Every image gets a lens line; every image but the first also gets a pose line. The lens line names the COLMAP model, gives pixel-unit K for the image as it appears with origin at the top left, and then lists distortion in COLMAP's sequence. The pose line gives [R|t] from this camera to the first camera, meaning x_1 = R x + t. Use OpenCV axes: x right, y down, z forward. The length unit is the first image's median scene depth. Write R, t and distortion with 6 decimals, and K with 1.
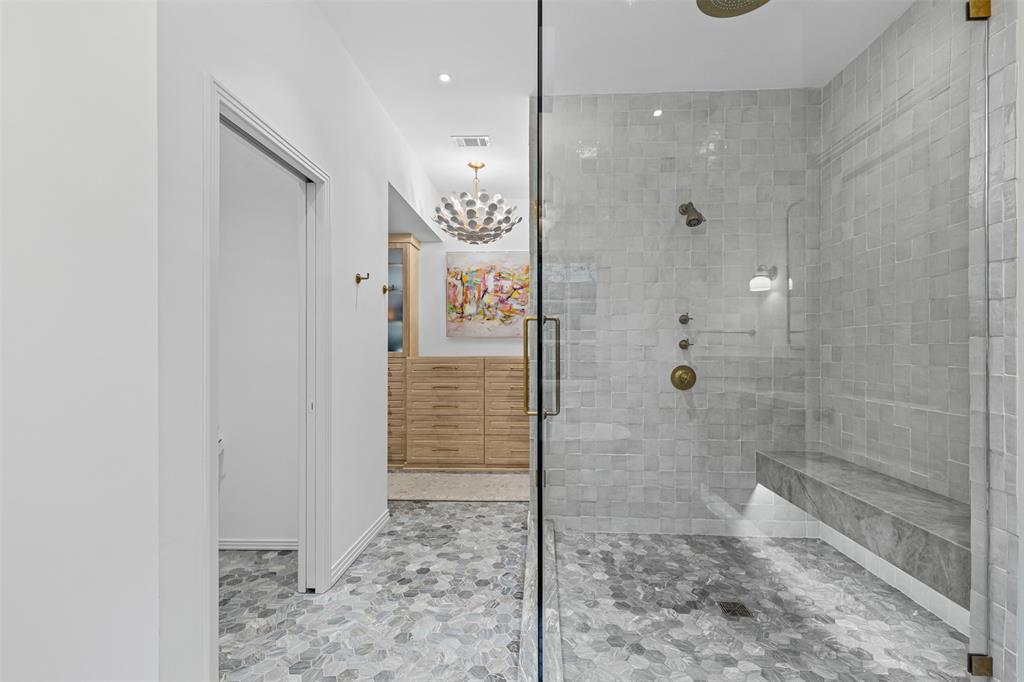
lens RADIAL K [[463.0, 0, 511.7], [0, 463.0, 348.8], [0, 0, 1]] dist [0.008907, -0.001314]
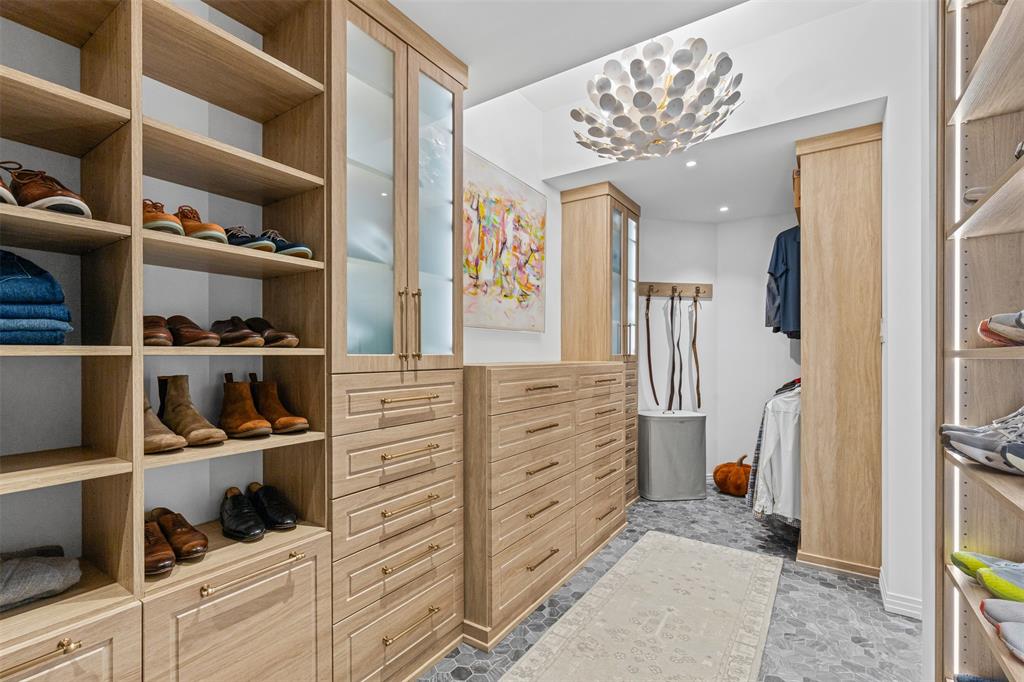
lens RADIAL K [[463.0, 0, 504.0], [0, 463.0, 355.7], [0, 0, 1]] dist [0.008907, -0.001314]
pose [[0.519451, 0.001134, 0.854499, -0.523132], [-0.001481, 0.999999, -0.000427, 0.007882], [-0.854499, -0.001044, 0.519452, 0.716787]]
